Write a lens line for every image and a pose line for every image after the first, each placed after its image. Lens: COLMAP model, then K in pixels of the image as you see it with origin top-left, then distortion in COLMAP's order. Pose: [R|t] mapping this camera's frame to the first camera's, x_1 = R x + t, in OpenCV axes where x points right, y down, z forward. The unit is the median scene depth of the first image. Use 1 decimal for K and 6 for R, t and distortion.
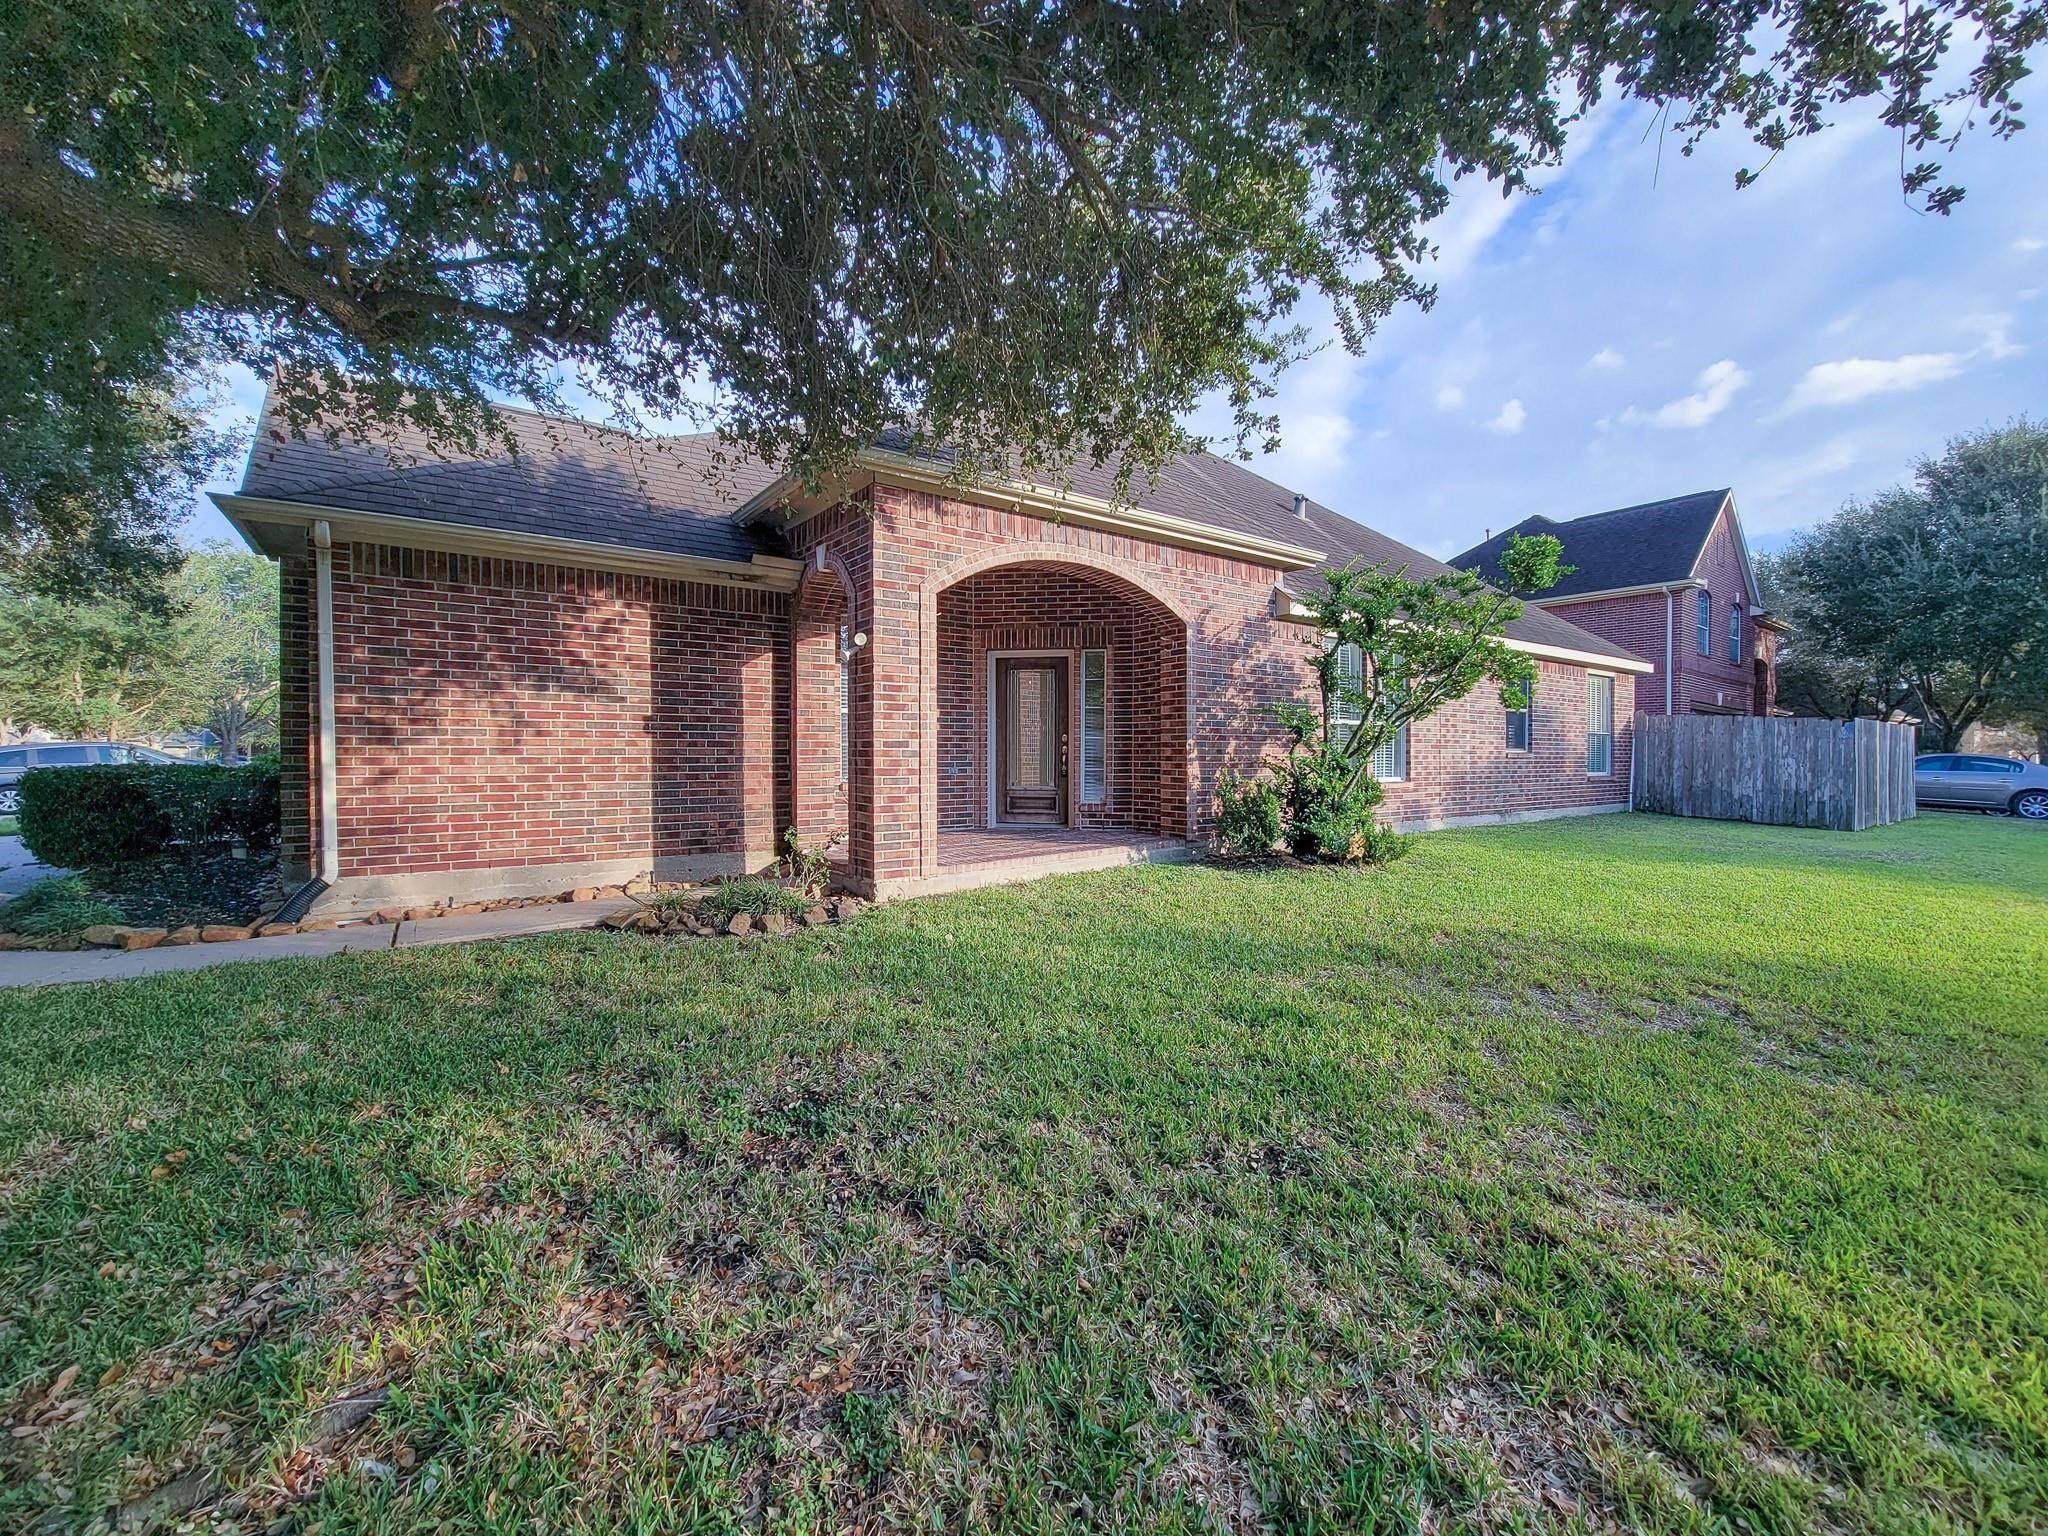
lens RADIAL K [[839.6, 0, 1013.3], [0, 839.6, 764.5], [0, 0, 1]] dist [0.001604, -0.002748]
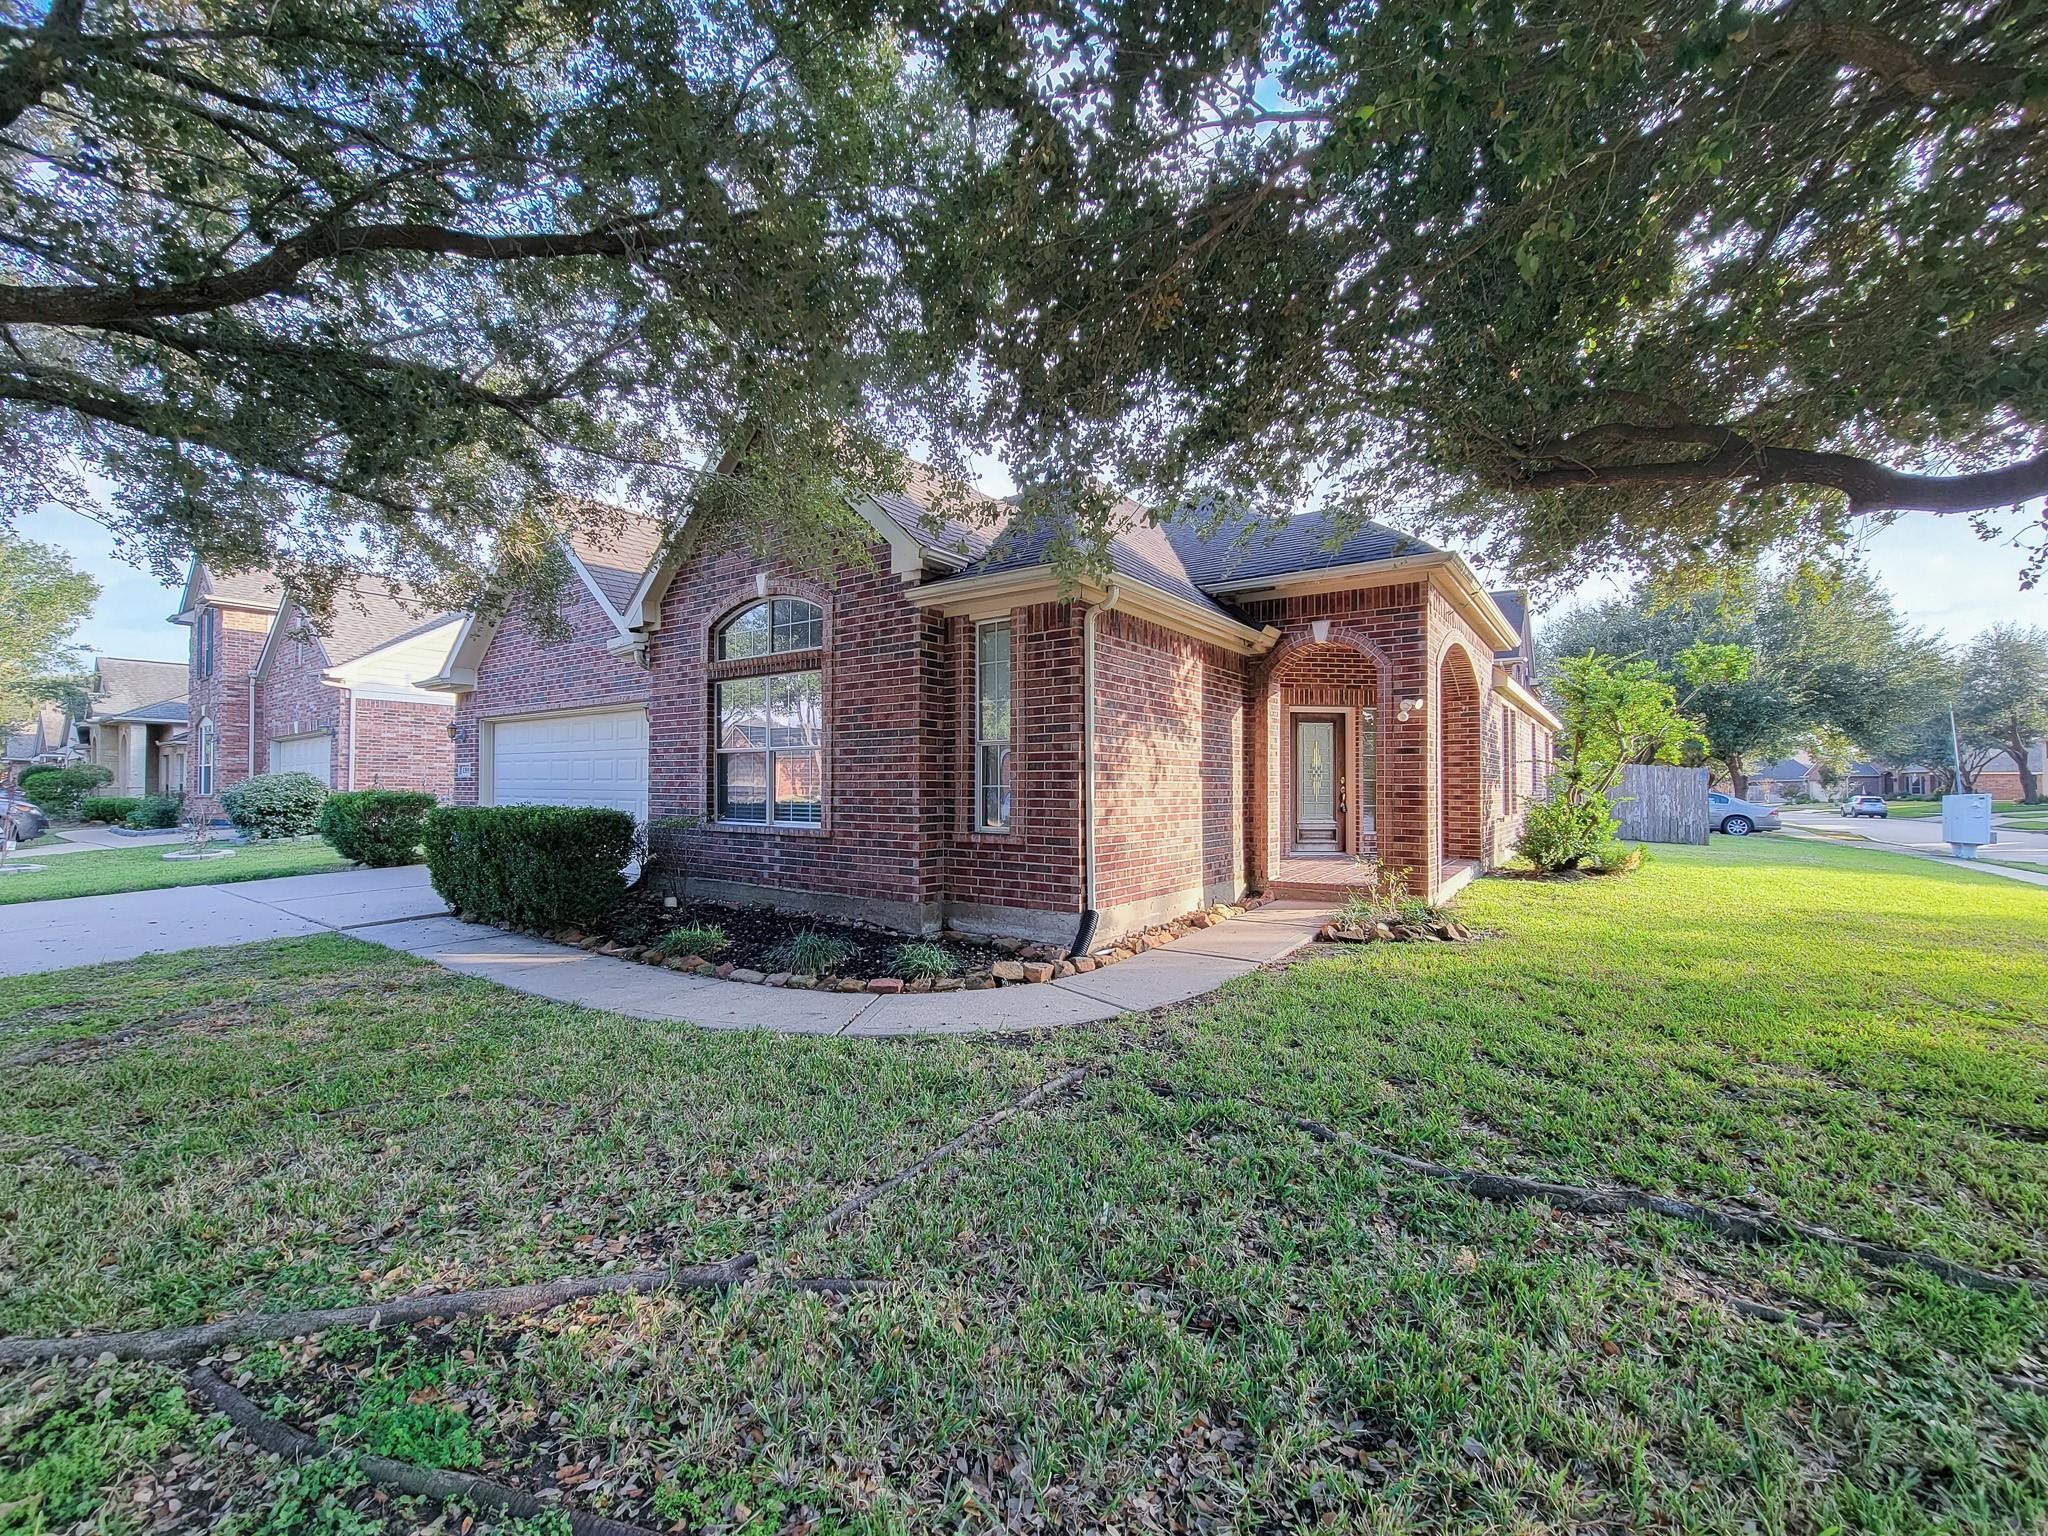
lens RADIAL K [[839.6, 0, 1027.3], [0, 839.6, 766.9], [0, 0, 1]] dist [0.001604, -0.002748]
pose [[0.943287, 0.011034, 0.331796, -0.779610], [0.001807, 0.999262, -0.038367, -0.004274], [-0.331974, 0.036791, 0.942571, 0.006298]]
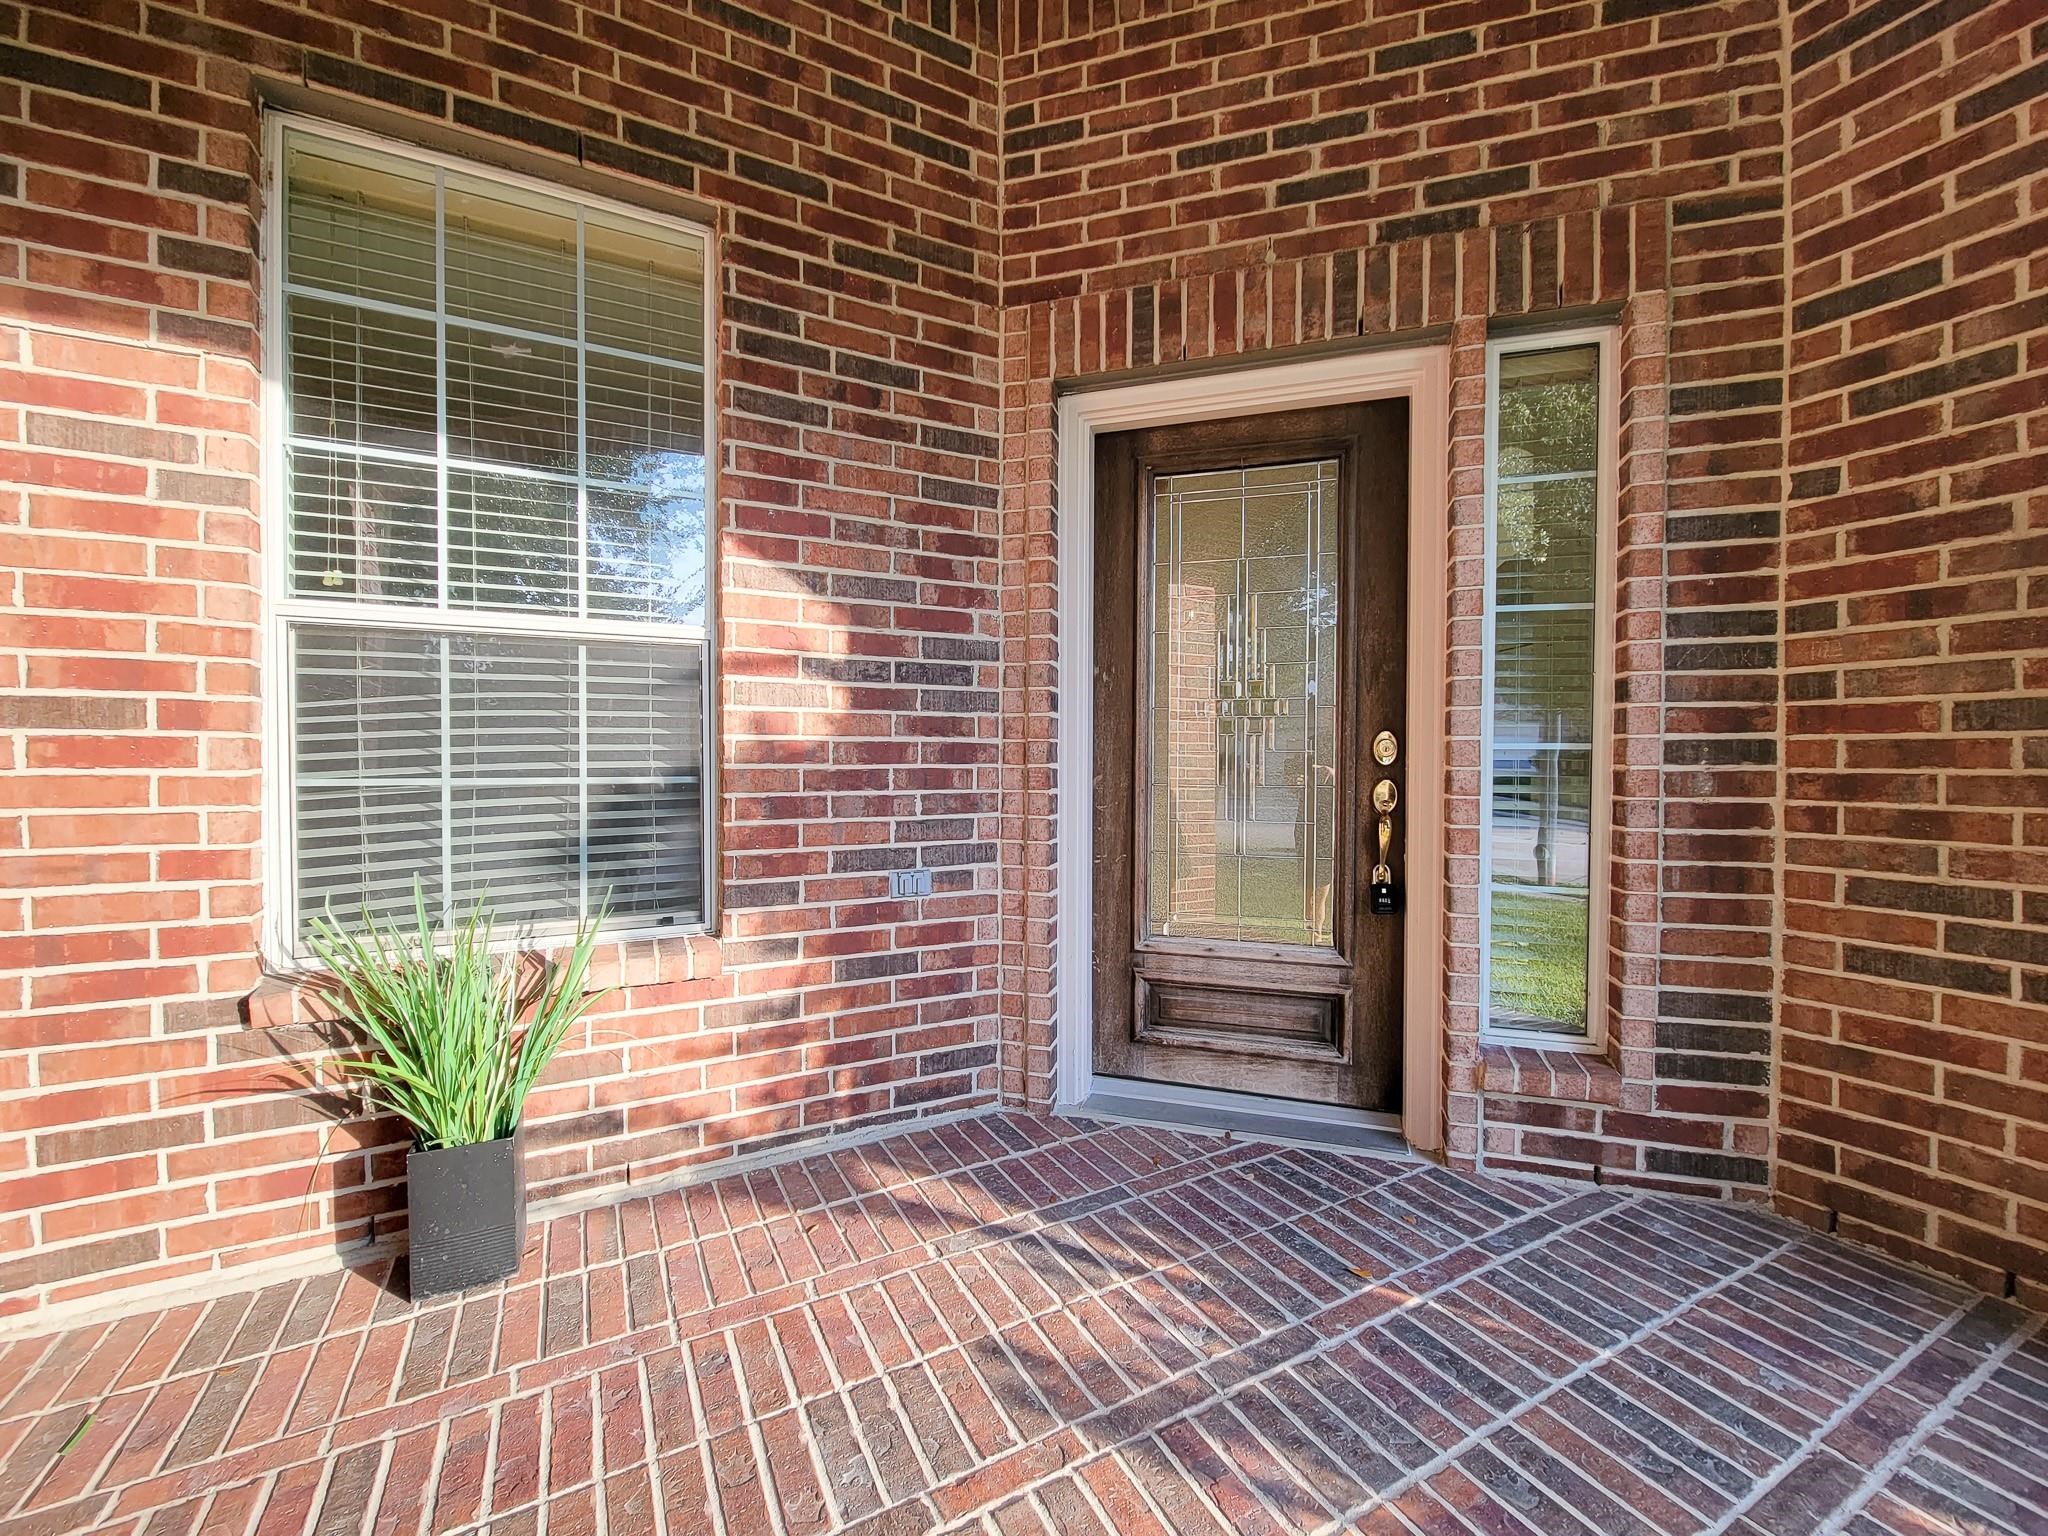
lens RADIAL K [[839.6, 0, 1024.0], [0, 839.6, 780.6], [0, 0, 1]] dist [0.001604, -0.002748]
pose [[0.989986, 0.006244, -0.141024, -0.005590], [-0.006688, 0.999974, -0.002672, -0.021330], [0.141004, 0.003589, 0.990003, 0.759344]]
